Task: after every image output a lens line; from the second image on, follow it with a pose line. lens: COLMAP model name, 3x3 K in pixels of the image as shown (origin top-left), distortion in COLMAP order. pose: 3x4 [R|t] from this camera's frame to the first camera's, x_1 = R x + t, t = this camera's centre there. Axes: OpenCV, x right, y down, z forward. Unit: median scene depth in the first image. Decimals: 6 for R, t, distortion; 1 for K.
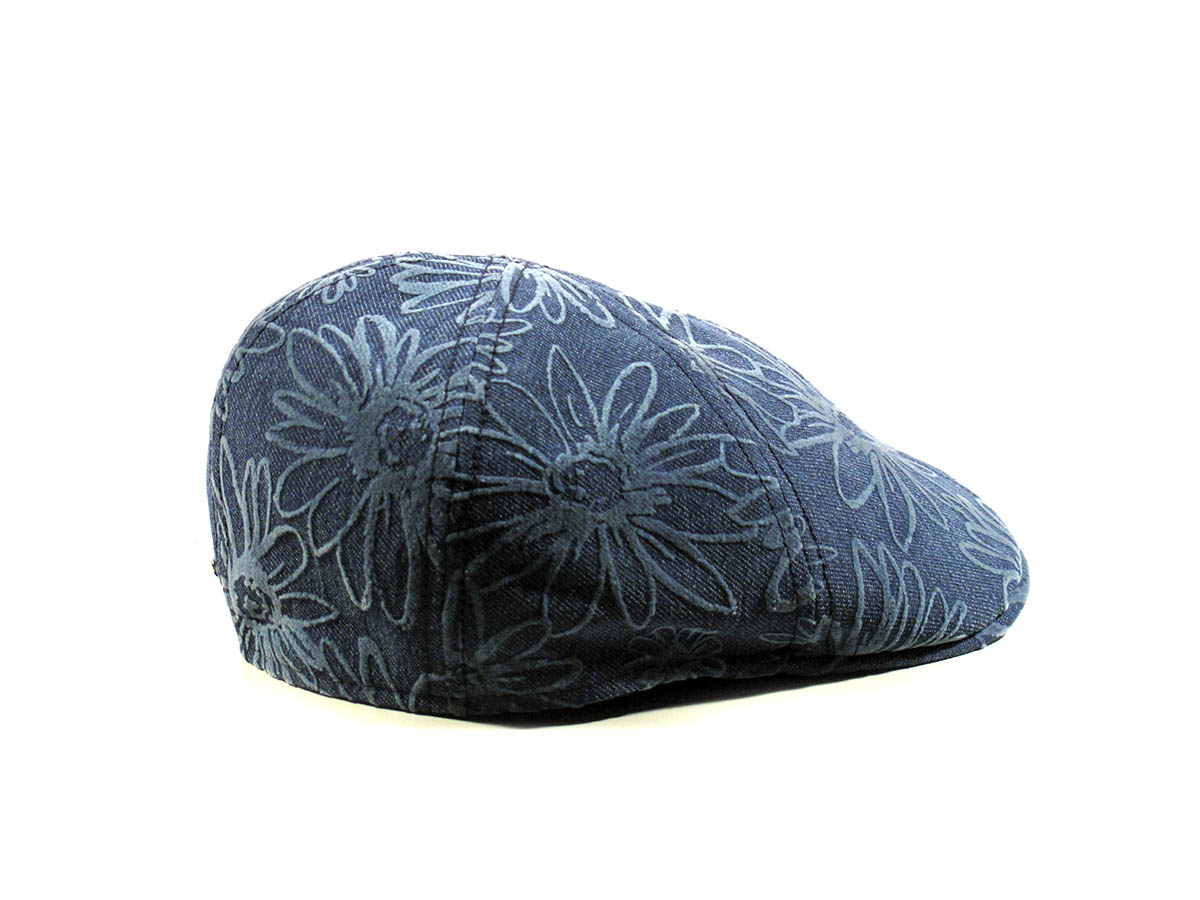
lens RADIAL K [[3216.4, 0, 600.0], [0, 3216.4, 450.0], [0, 0, 1]] dist [-1.249103, -0.274128]
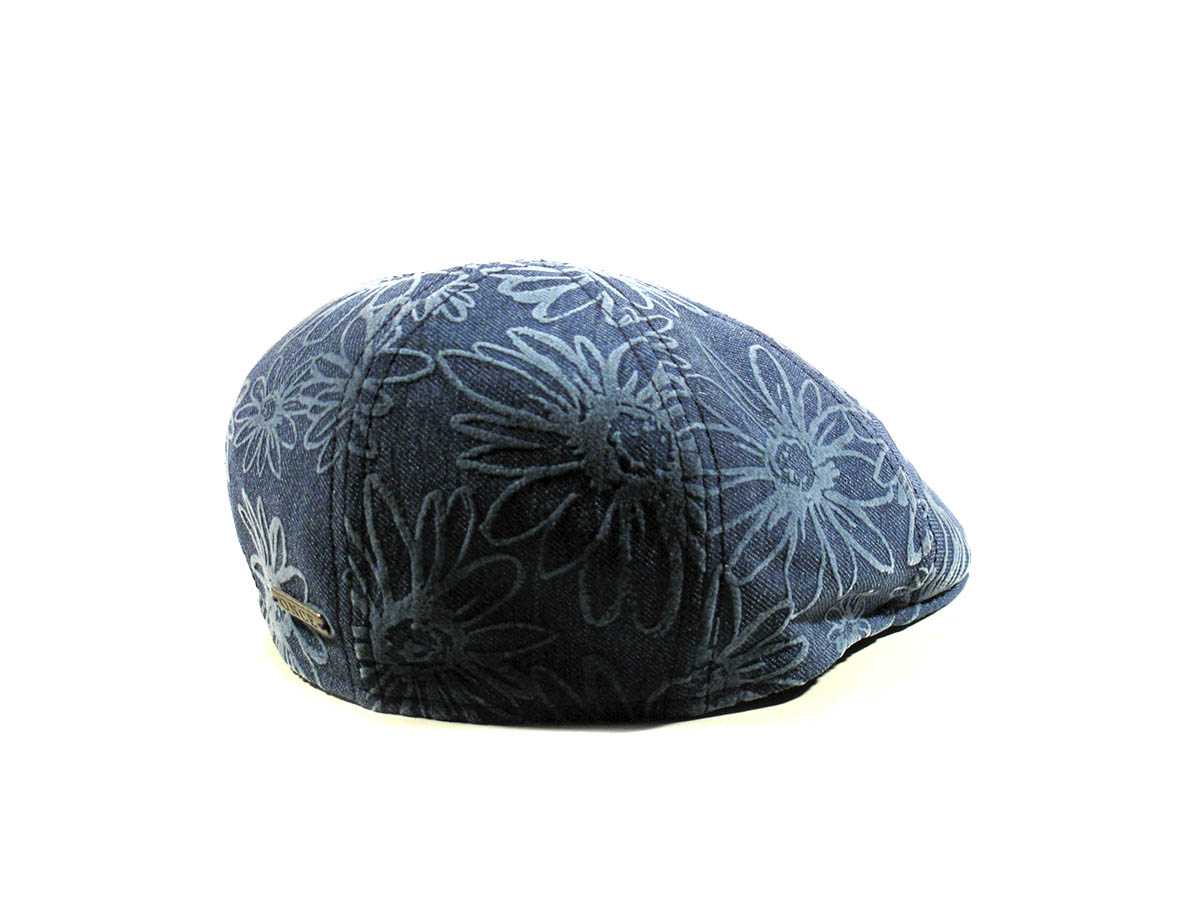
lens RADIAL K [[3216.4, 0, 600.0], [0, 3216.4, 450.0], [0, 0, 1]] dist [-1.249103, -0.274128]
pose [[0.825401, -0.125820, 0.550348, -0.605681], [0.130400, 0.990977, 0.030984, -0.033287], [-0.549281, 0.046191, 0.834360, 0.183262]]
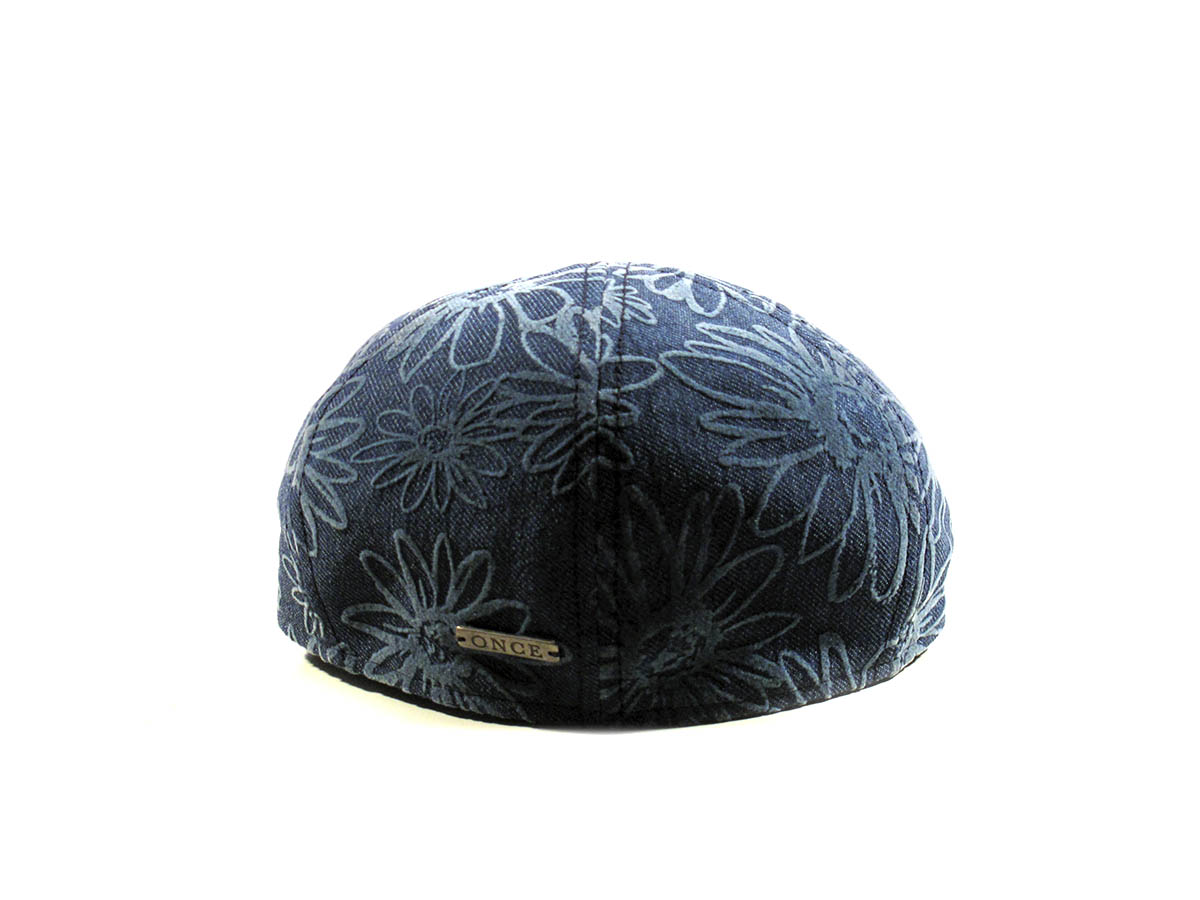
lens RADIAL K [[3216.4, 0, 600.0], [0, 3216.4, 450.0], [0, 0, 1]] dist [-1.249103, -0.274128]
pose [[0.381319, -0.206622, 0.901057, -0.992165], [0.222210, 0.966611, 0.127617, -0.139717], [-0.897340, 0.151561, 0.414501, 0.648356]]
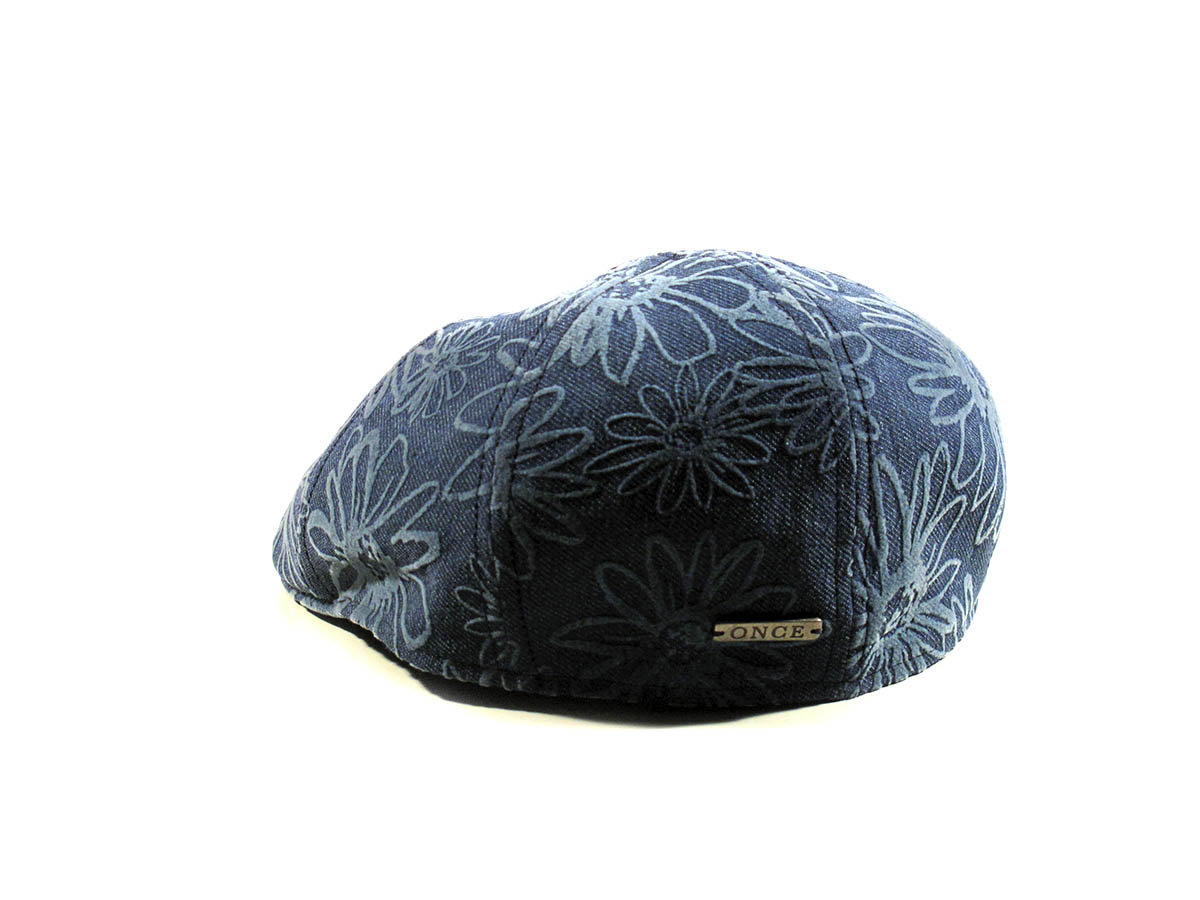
lens RADIAL K [[3216.4, 0, 600.0], [0, 3216.4, 450.0], [0, 0, 1]] dist [-1.249103, -0.274128]
pose [[-0.192575, -0.214765, 0.957492, -1.050464], [0.242142, 0.935182, 0.258462, -0.281590], [-0.950938, 0.281622, -0.128089, 1.248489]]
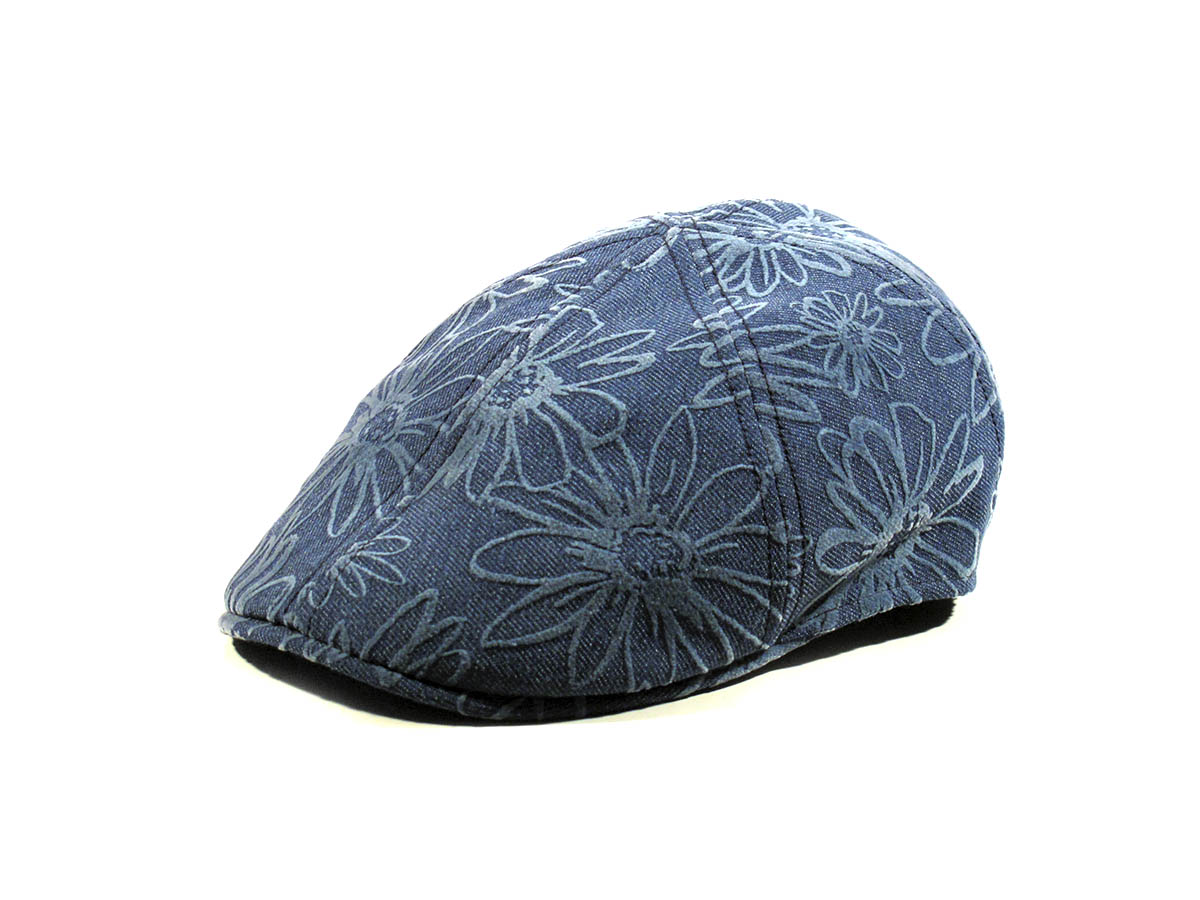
lens RADIAL K [[3216.4, 0, 600.0], [0, 3216.4, 450.0], [0, 0, 1]] dist [-1.249103, -0.274128]
pose [[-0.916527, 0.114481, -0.383240, 0.427549], [-0.068684, 0.898883, 0.432773, -0.467114], [0.394032, 0.422971, -0.815987, 1.993108]]
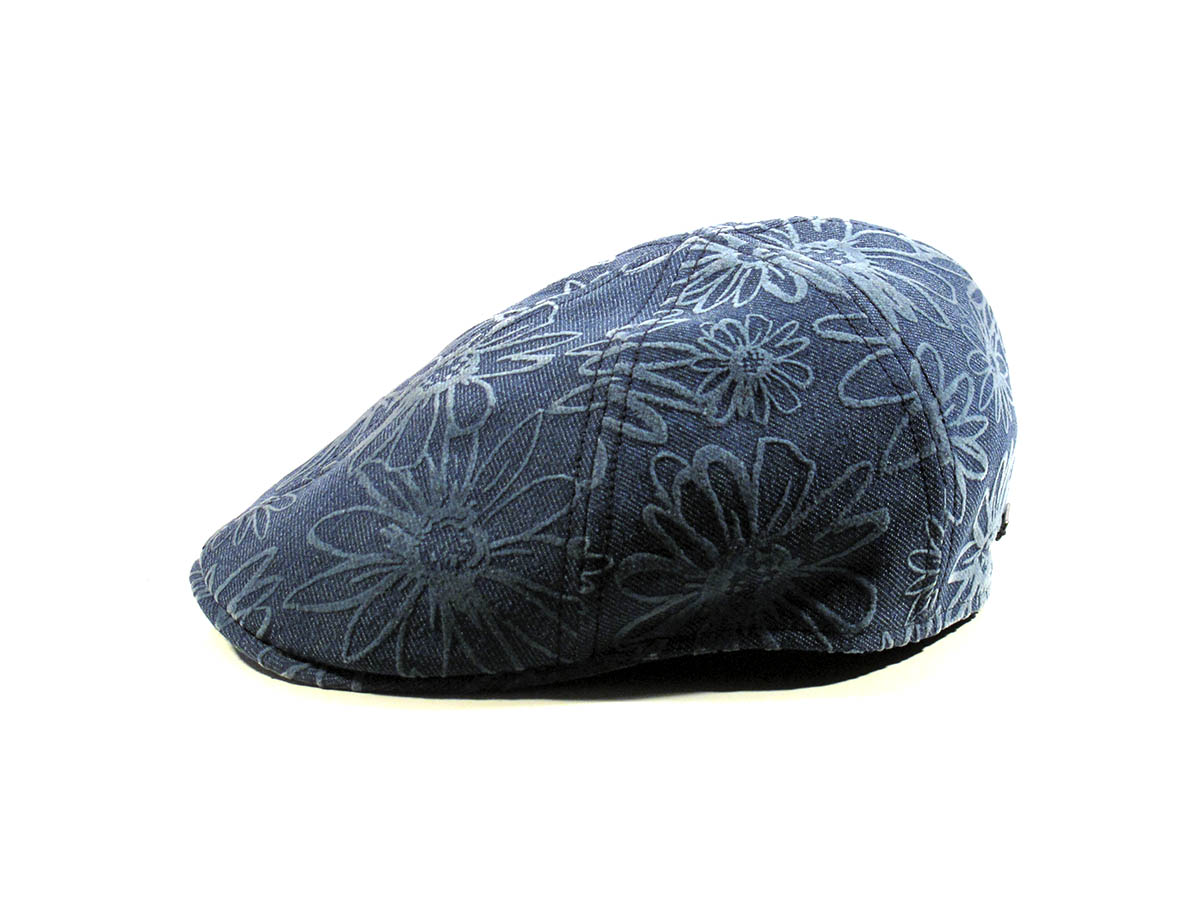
lens RADIAL K [[3216.4, 0, 600.0], [0, 3216.4, 450.0], [0, 0, 1]] dist [-1.249103, -0.274128]
pose [[-0.983923, -0.023899, 0.176987, -0.186333], [0.058367, 0.893560, 0.445135, -0.482449], [-0.168787, 0.448308, -0.877799, 2.064920]]
